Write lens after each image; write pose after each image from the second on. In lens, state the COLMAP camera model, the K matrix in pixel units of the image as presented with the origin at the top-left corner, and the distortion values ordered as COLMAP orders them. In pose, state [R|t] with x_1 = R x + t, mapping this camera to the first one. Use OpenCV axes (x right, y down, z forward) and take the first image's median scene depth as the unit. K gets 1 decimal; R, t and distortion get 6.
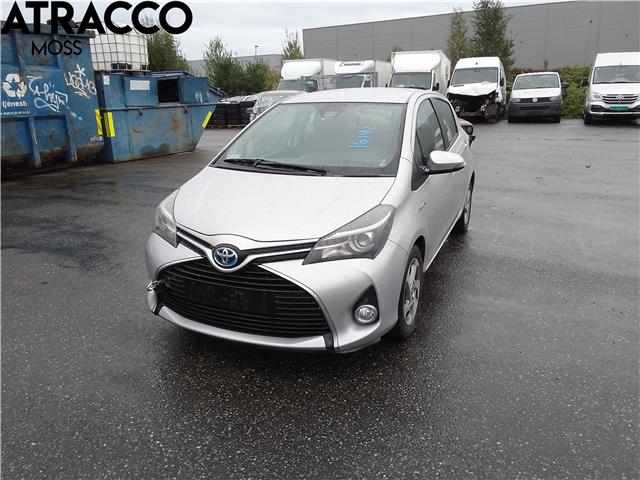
lens RADIAL K [[536.7, 0, 321.0], [0, 536.7, 238.0], [0, 0, 1]] dist [0.049952, -0.079353]
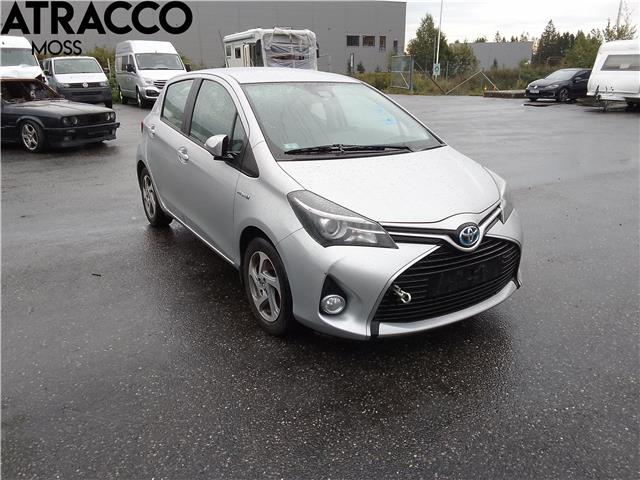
lens RADIAL K [[536.7, 0, 320.7], [0, 536.7, 242.1], [0, 0, 1]] dist [0.049952, -0.079353]
pose [[0.499555, -0.243230, 0.831435, -0.287952], [0.219852, 0.963947, 0.149901, -0.041096], [-0.837920, 0.107909, 0.535019, 0.175898]]
